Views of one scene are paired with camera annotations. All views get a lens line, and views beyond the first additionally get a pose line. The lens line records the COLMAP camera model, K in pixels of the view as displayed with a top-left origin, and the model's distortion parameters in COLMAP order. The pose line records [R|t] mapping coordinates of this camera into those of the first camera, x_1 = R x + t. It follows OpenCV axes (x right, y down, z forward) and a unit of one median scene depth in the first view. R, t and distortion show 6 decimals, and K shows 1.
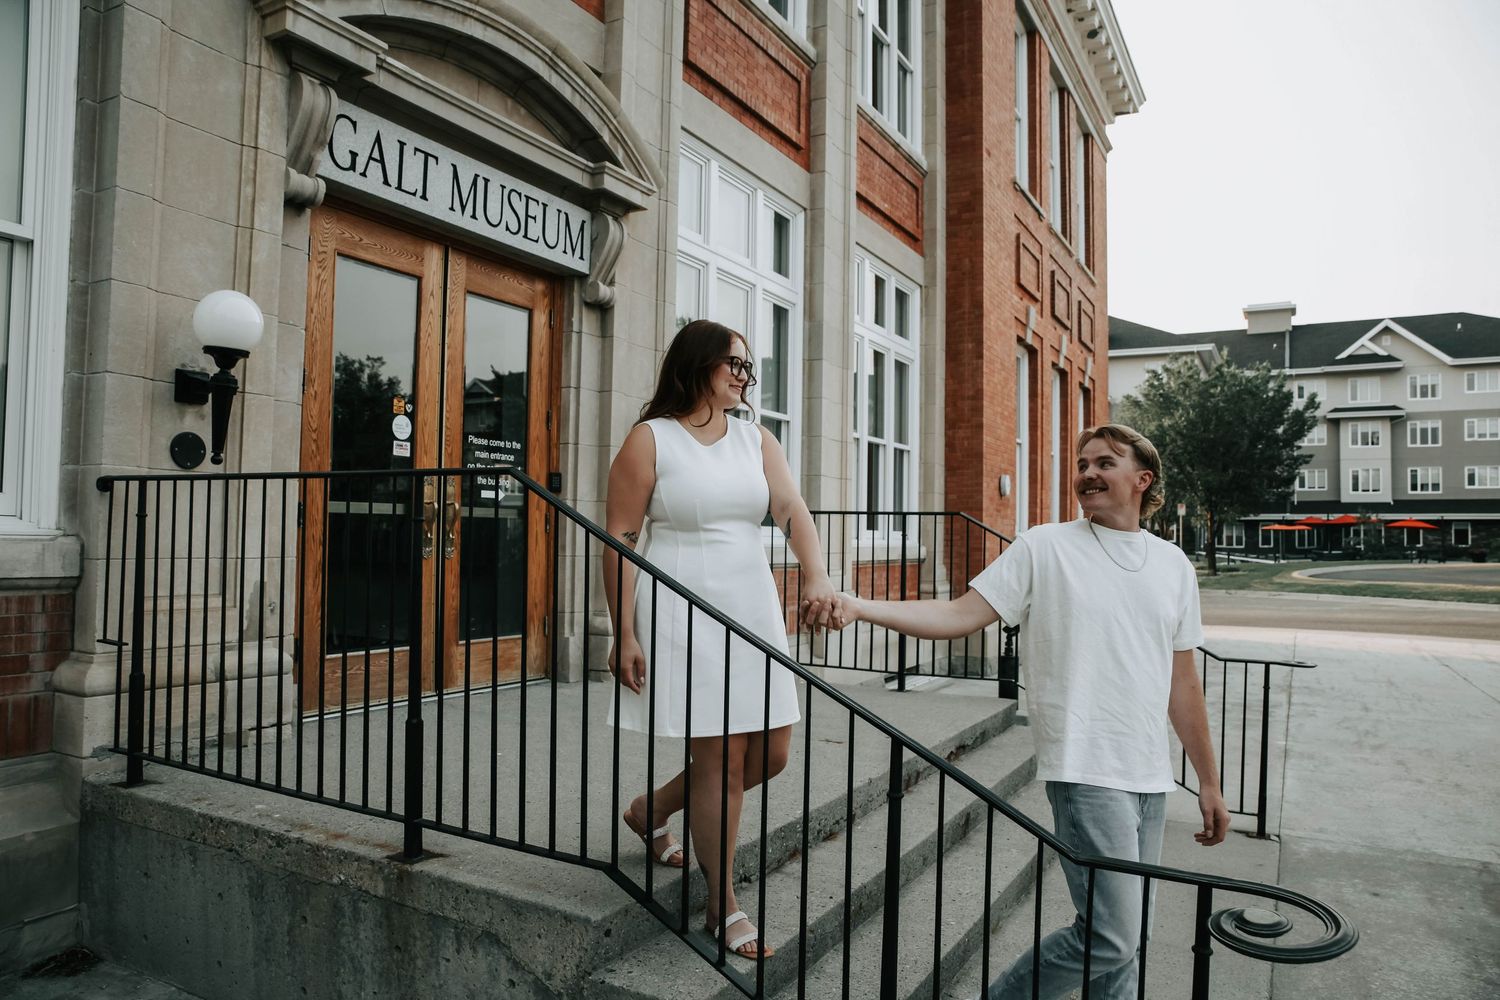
lens RADIAL K [[1027.4, 0, 756.2], [0, 1027.4, 509.5], [0, 0, 1]] dist [-0.109468, 0.083765]
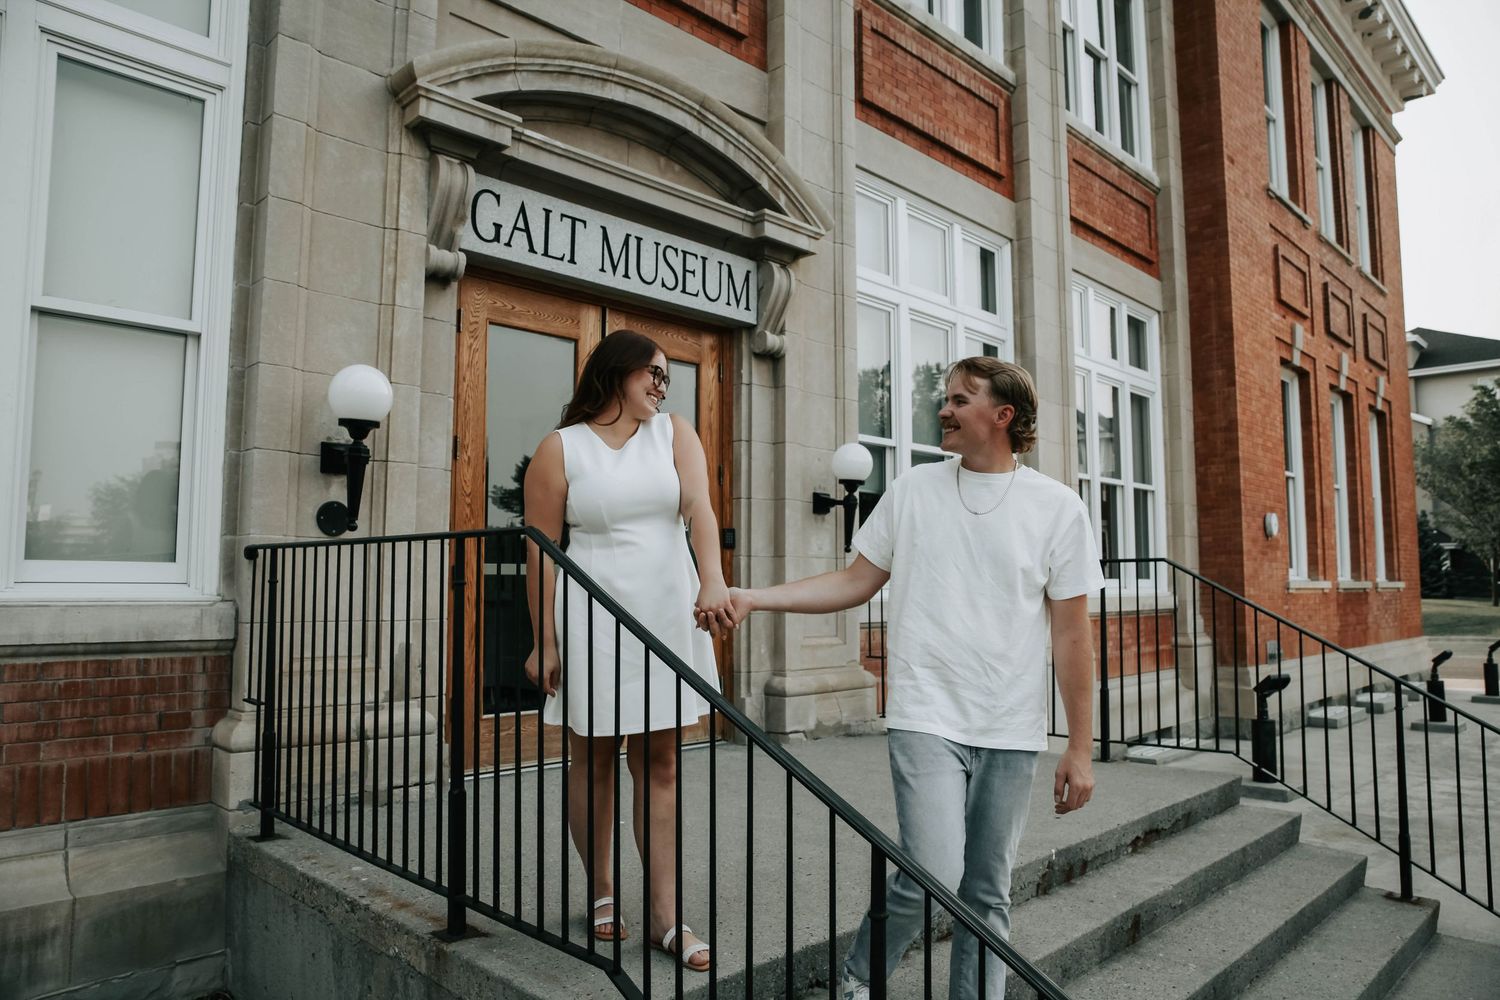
lens RADIAL K [[1027.4, 0, 747.7], [0, 1027.4, 508.6], [0, 0, 1]] dist [-0.109468, 0.083765]
pose [[0.960991, -0.038669, -0.273864, 0.102175], [0.024201, 0.998137, -0.056012, 0.000432], [0.275520, 0.047200, 0.960136, 0.070217]]
